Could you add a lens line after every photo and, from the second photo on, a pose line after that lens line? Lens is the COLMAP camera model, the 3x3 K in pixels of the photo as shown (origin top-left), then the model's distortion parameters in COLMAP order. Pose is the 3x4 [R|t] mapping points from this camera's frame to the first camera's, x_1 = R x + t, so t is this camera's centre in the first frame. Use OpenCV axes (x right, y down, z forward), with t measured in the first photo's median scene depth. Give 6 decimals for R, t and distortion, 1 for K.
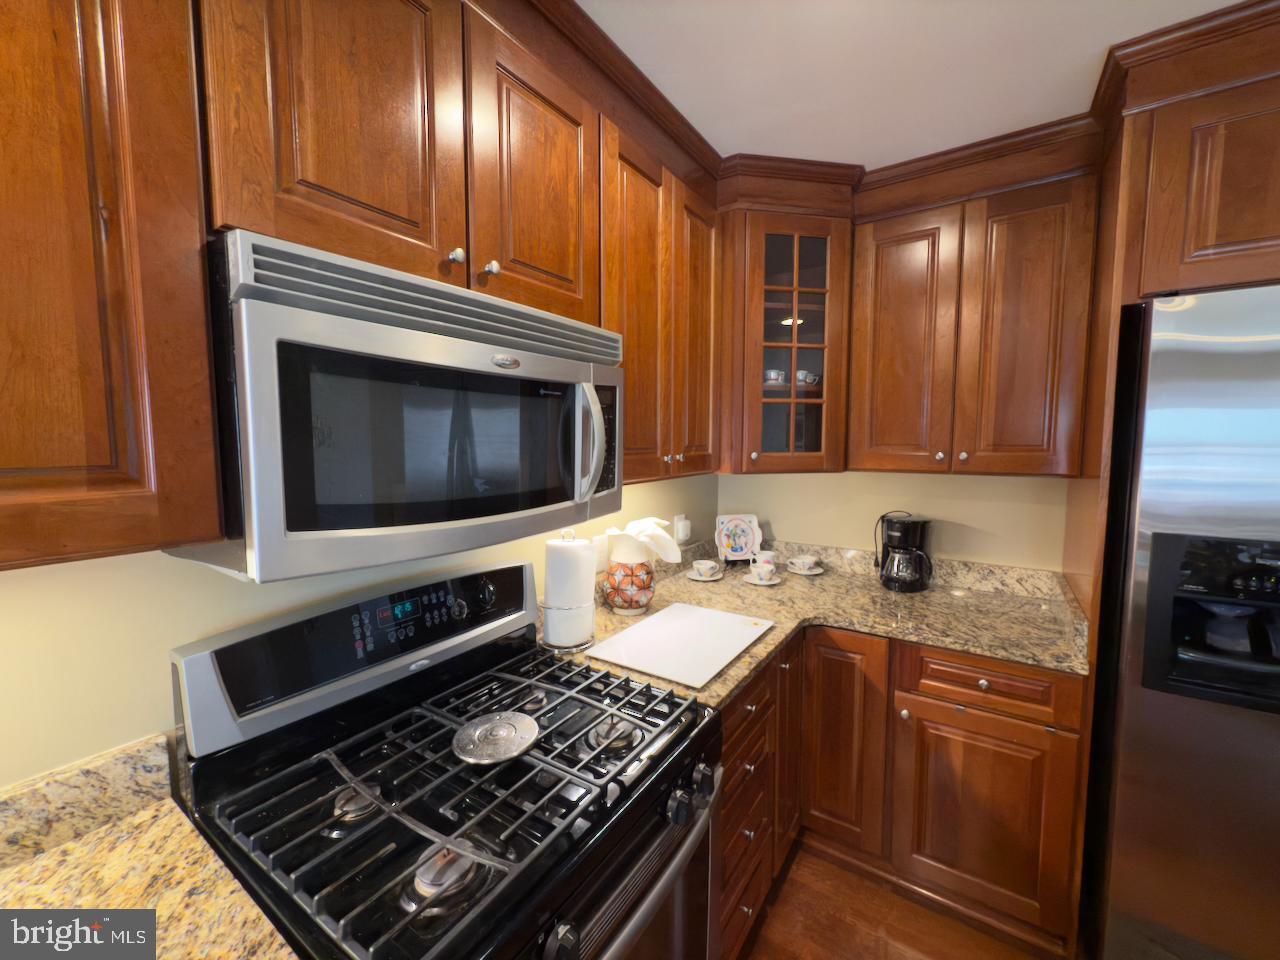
lens RADIAL K [[507.5, 0, 640.3], [0, 507.5, 482.1], [0, 0, 1]] dist [-0.000047, -0.000130]
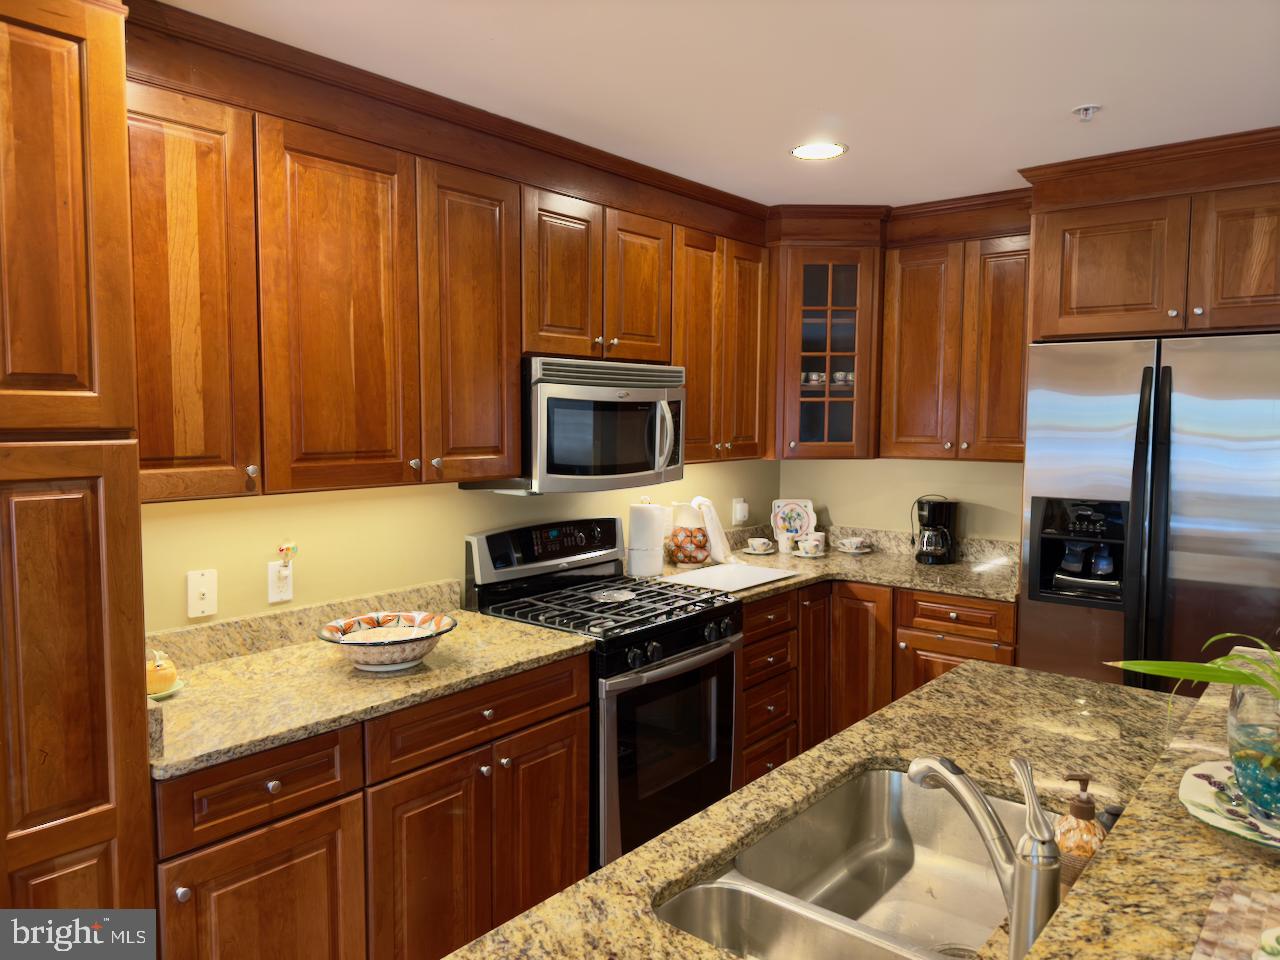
lens RADIAL K [[911.9, 0, 634.8], [0, 911.9, 480.1], [0, 0, 1]] dist [0.126614, -0.157118]
pose [[0.995031, 0.011664, -0.098878, 0.068223], [-0.012756, 0.999864, -0.010424, 0.066604], [0.098743, 0.011634, 0.995045, -1.331760]]
